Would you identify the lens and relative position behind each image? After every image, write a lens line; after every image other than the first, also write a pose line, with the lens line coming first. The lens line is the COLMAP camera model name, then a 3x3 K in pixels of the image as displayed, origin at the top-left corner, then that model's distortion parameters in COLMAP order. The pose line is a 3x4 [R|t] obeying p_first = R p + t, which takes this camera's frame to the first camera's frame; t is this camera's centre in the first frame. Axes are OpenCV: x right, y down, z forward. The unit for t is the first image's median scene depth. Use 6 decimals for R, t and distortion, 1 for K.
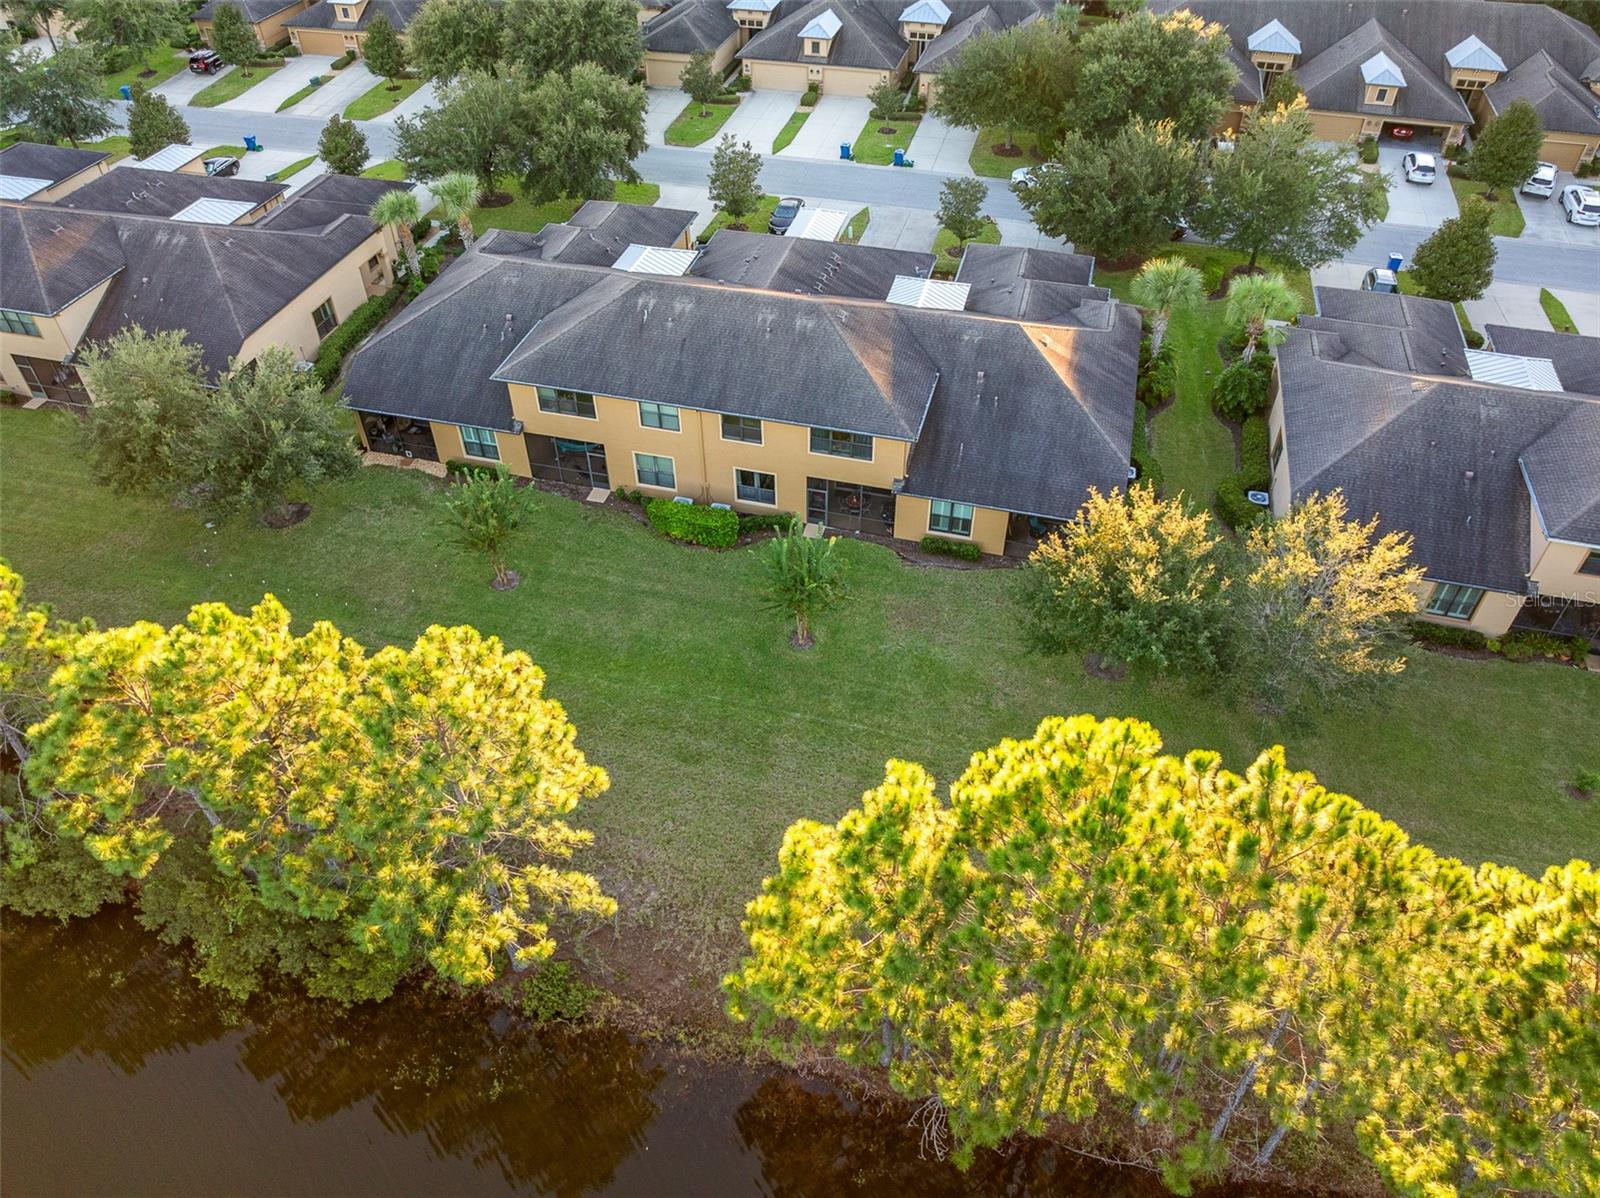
lens RADIAL K [[1119.5, 0, 801.2], [0, 1119.5, 573.1], [0, 0, 1]] dist [-0.041455, -0.002616]
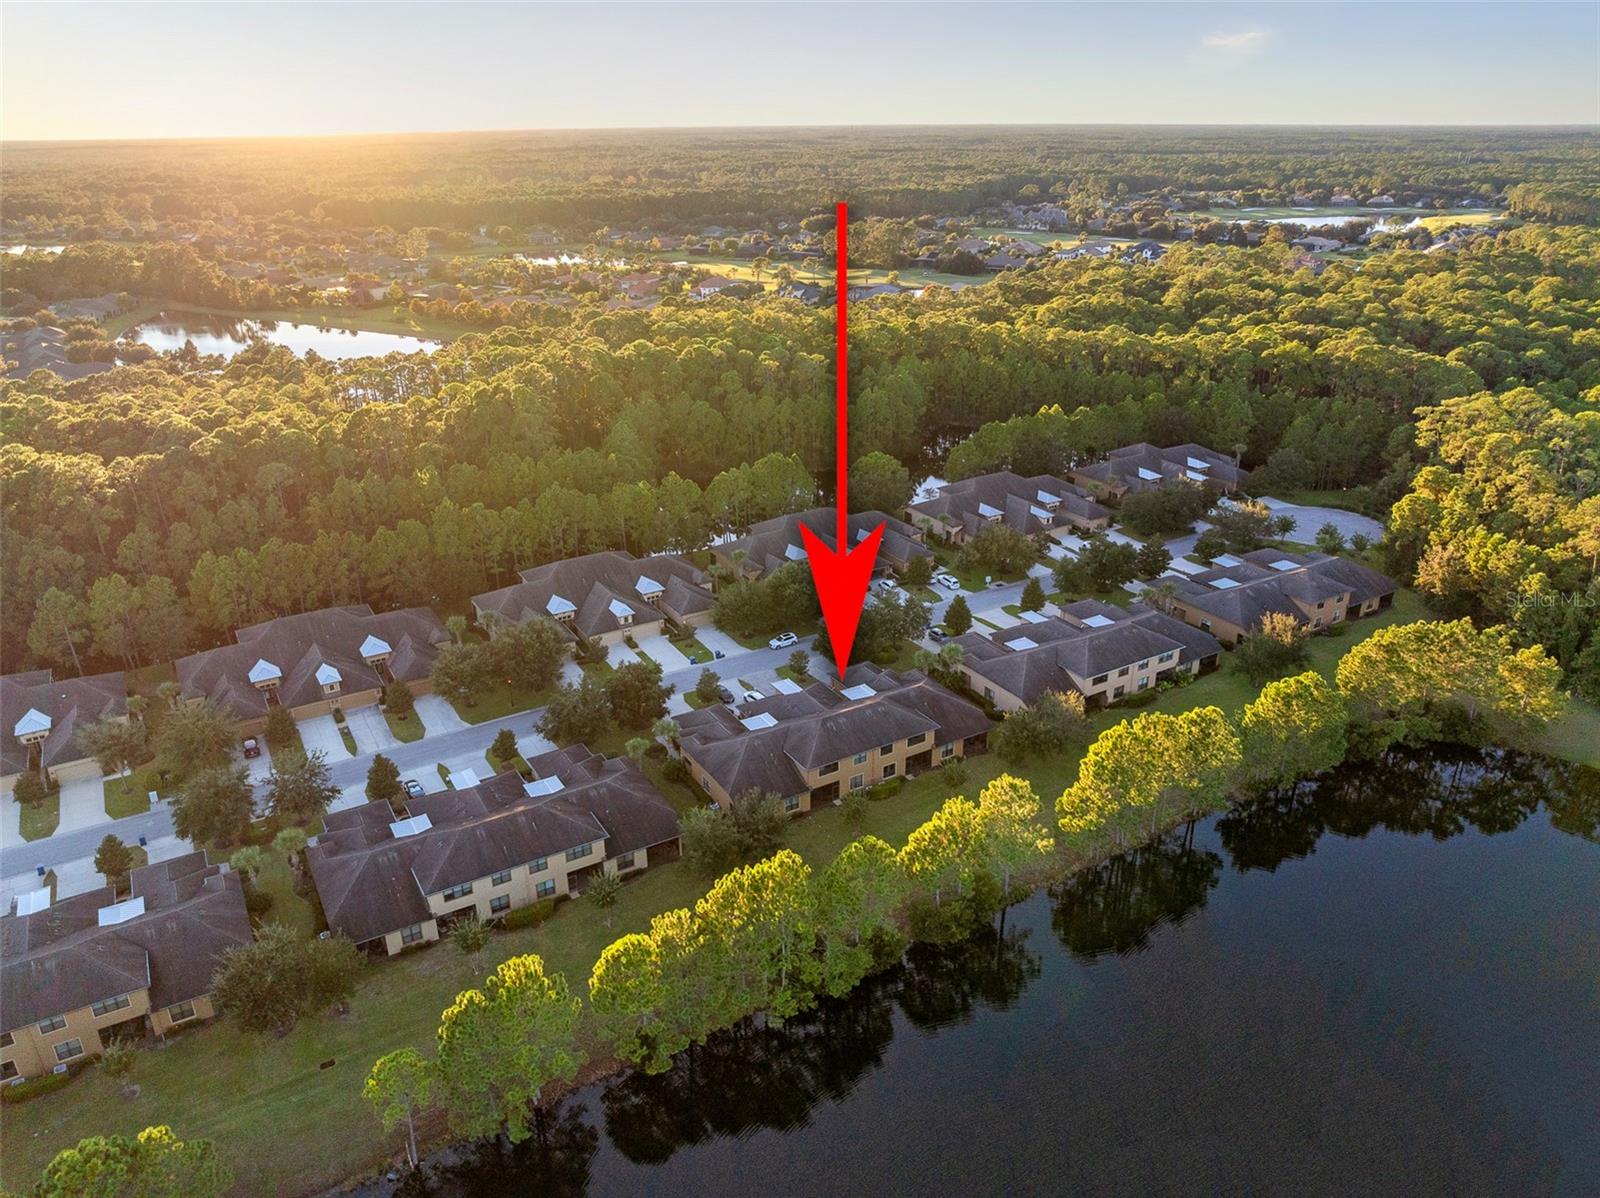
lens RADIAL K [[1119.5, 0, 801.2], [0, 1119.5, 573.1], [0, 0, 1]] dist [-0.041455, -0.002616]
pose [[0.687846, -0.265672, 0.675490, -0.205522], [0.486809, 0.859134, -0.157814, 0.115122], [-0.538410, 0.437386, 0.720283, -1.251555]]
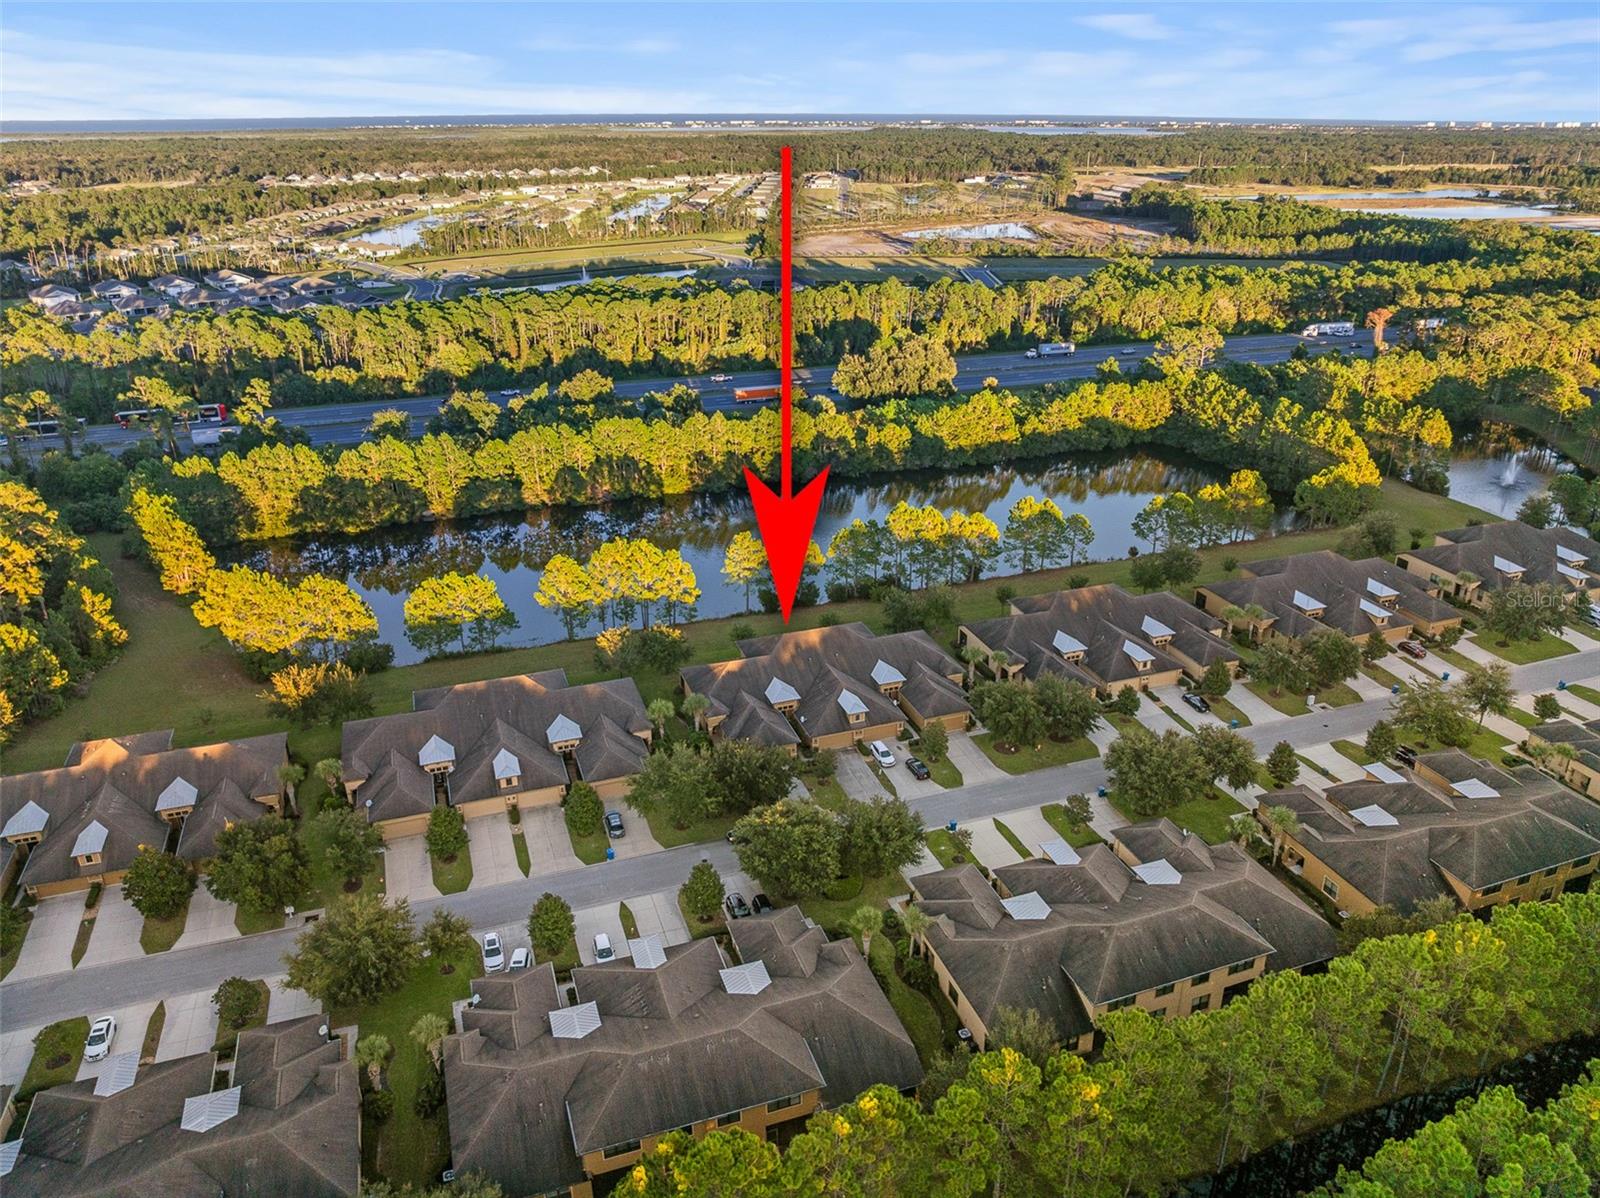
lens RADIAL K [[1091.8, 0, 819.6], [0, 1091.8, 599.1], [0, 0, 1]] dist [-0.032338, 0.002575]
pose [[0.813662, -0.226619, 0.535348, 0.169168], [0.382139, 0.902473, -0.198775, -0.280768], [-0.438091, 0.366313, 0.820908, -0.817323]]
